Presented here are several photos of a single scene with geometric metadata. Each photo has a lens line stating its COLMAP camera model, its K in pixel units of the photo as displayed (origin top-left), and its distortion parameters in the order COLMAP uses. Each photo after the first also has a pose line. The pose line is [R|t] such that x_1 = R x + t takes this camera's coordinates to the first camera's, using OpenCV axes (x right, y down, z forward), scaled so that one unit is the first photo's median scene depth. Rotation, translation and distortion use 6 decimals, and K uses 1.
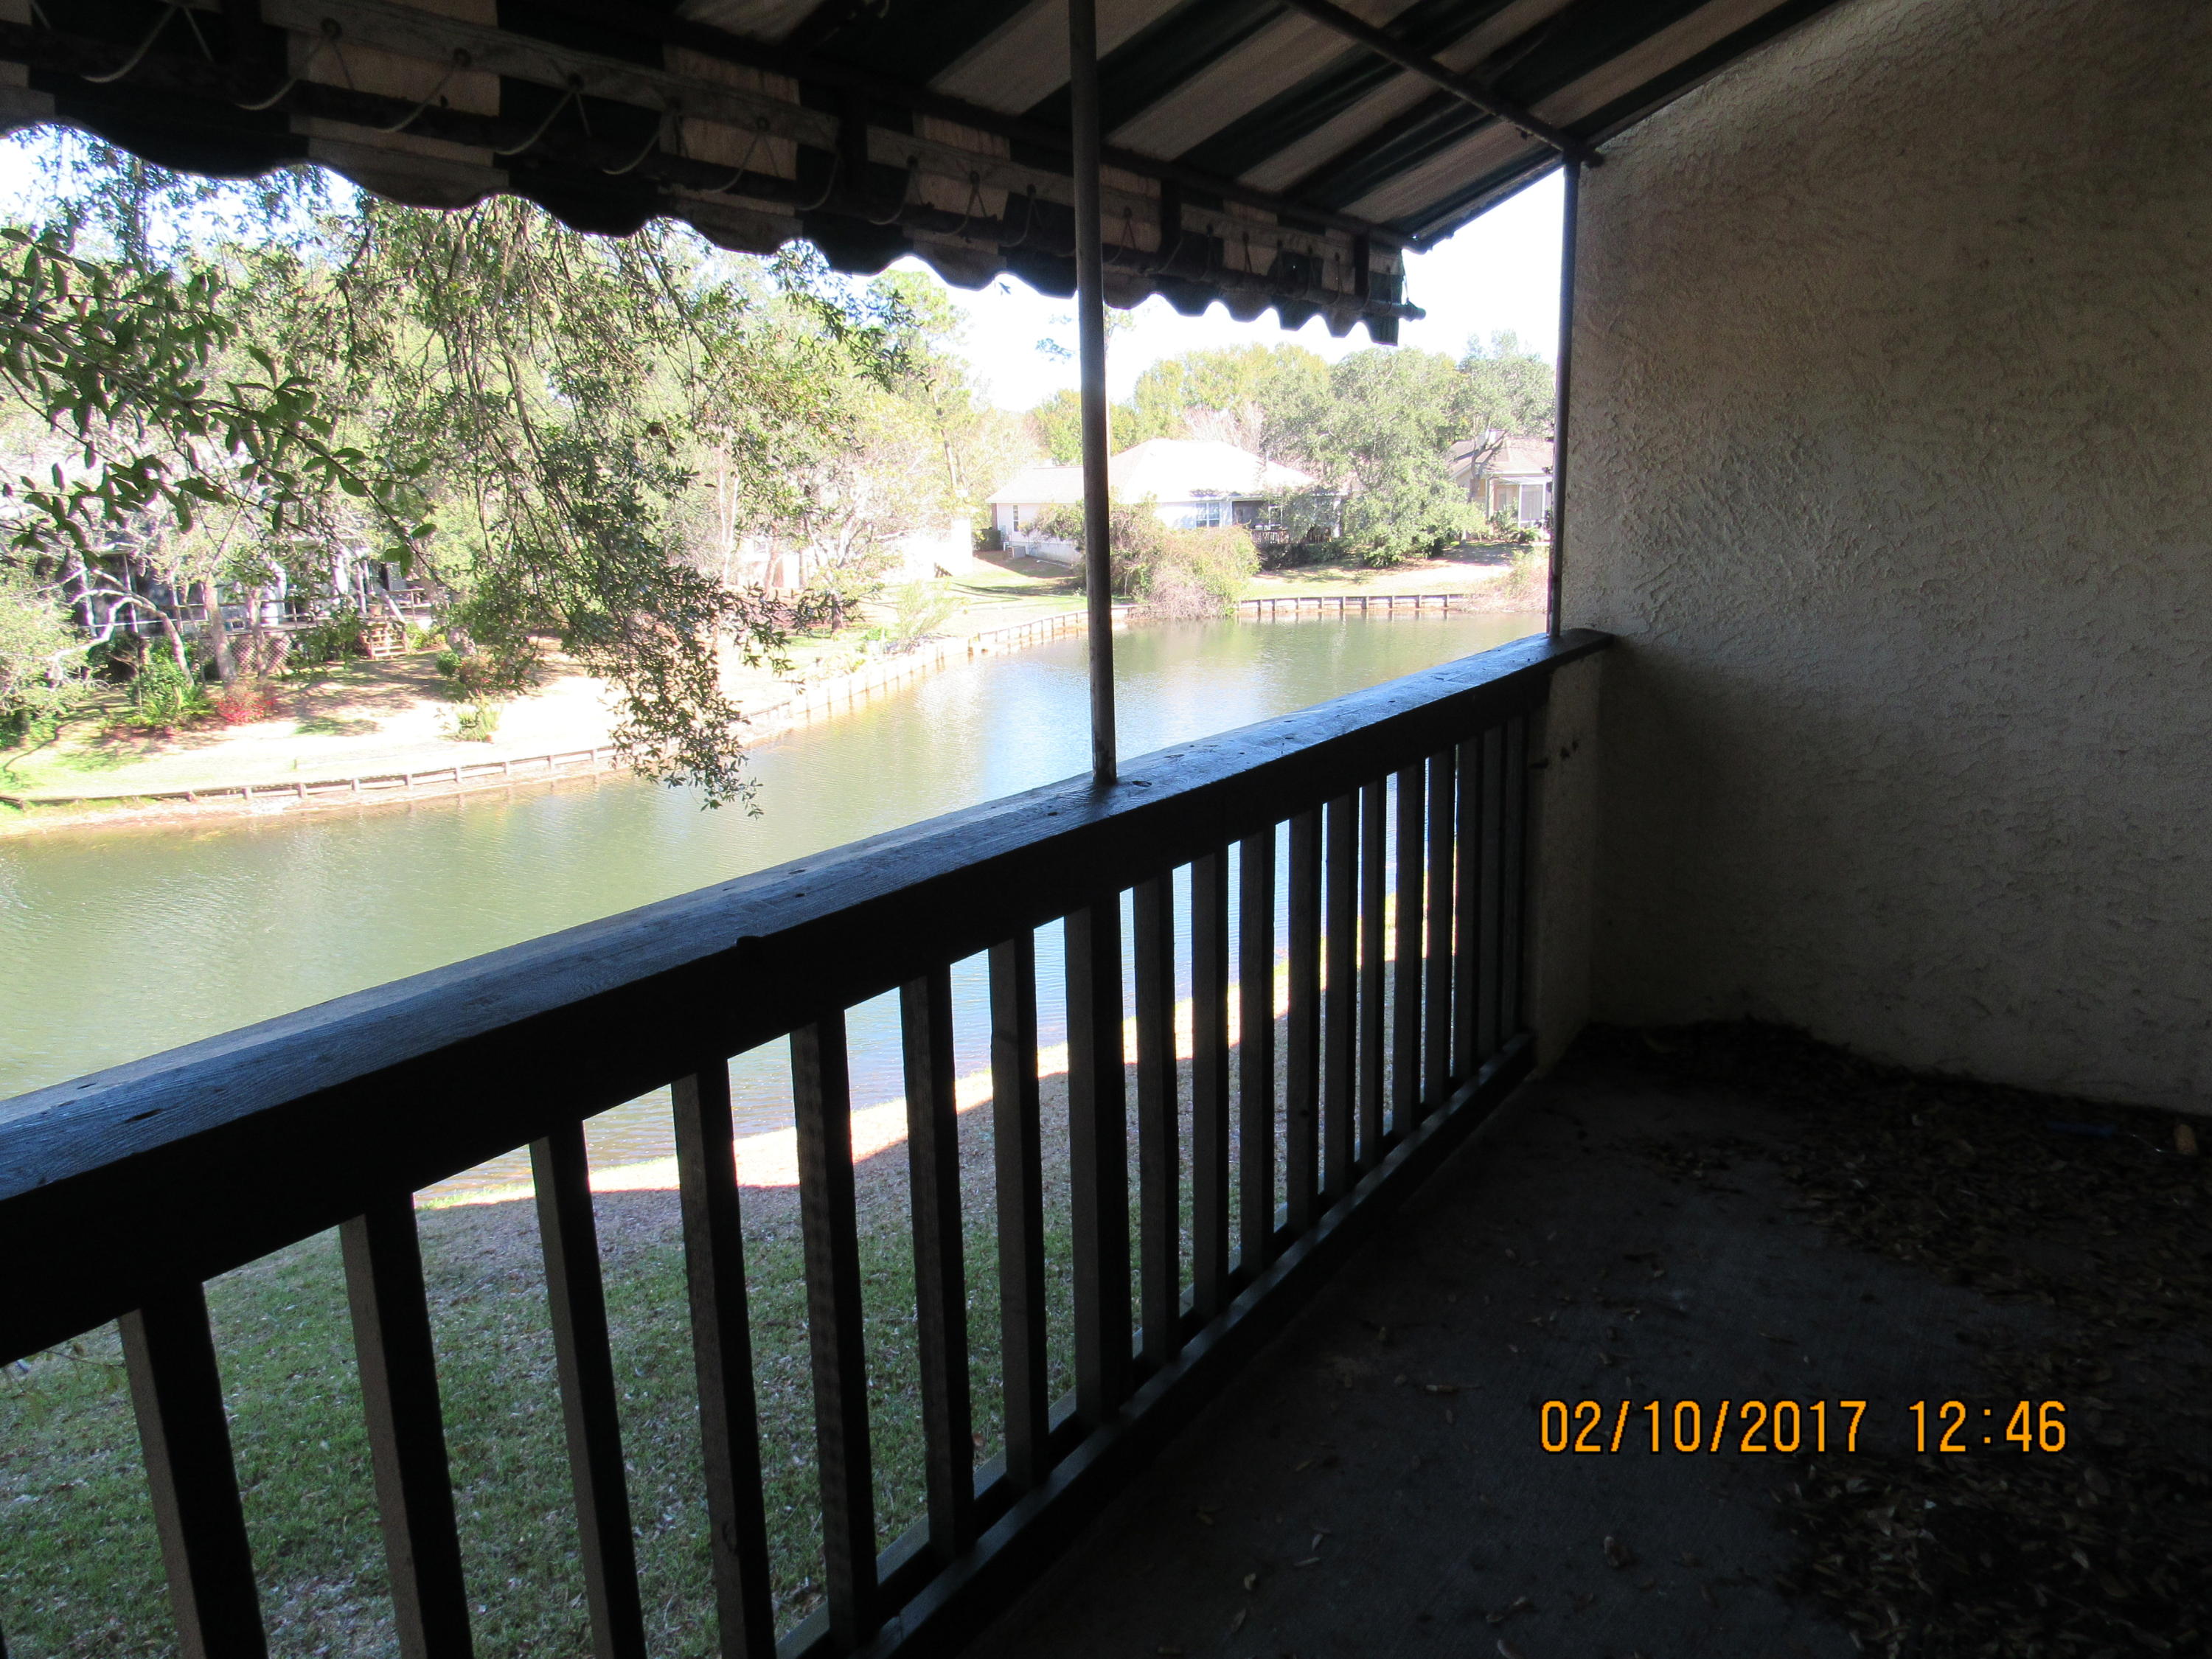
lens RADIAL K [[1557.7, 0, 1106.0], [0, 1557.7, 829.5], [0, 0, 1]] dist [-0.001331, 0.009256]
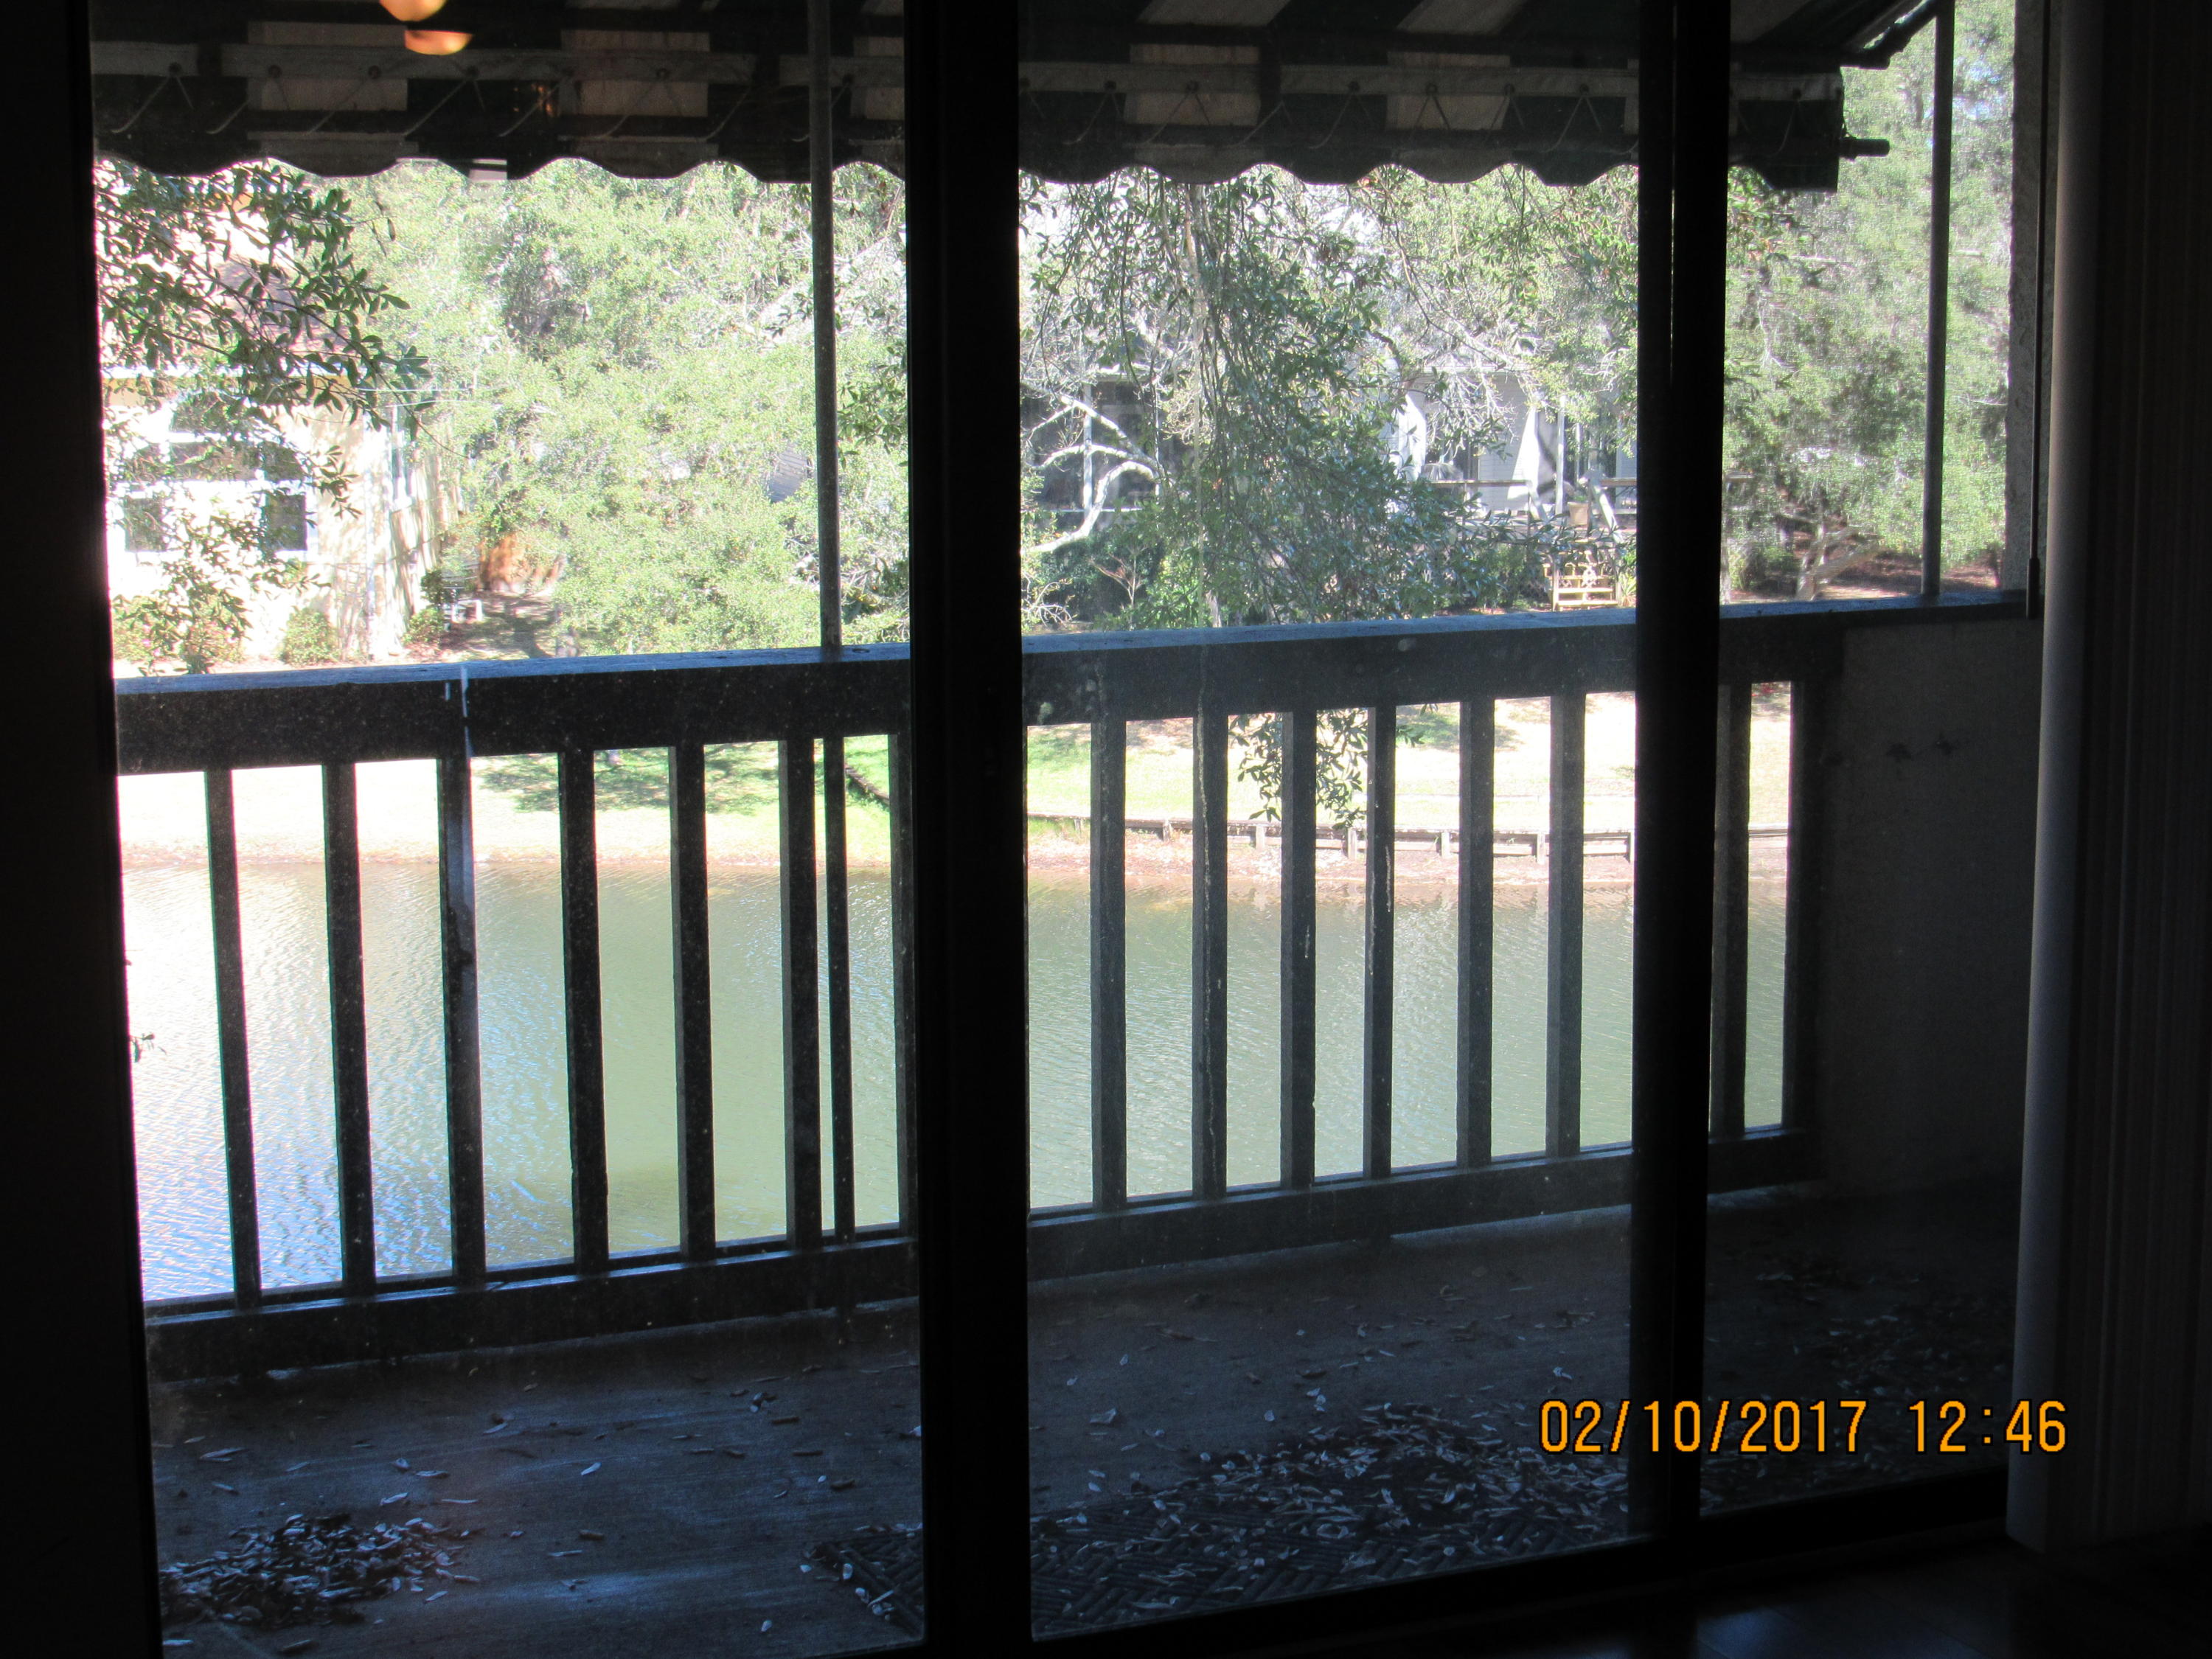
lens RADIAL K [[3981.7, 0, 1106.0], [0, 3981.7, 829.5], [0, 0, 1]] dist [-0.022991, -0.165150]
pose [[0.808165, 0.105535, -0.579424, 1.692812], [-0.146950, 0.988831, -0.024859, 0.119750], [0.570329, 0.105237, 0.814647, -1.083512]]
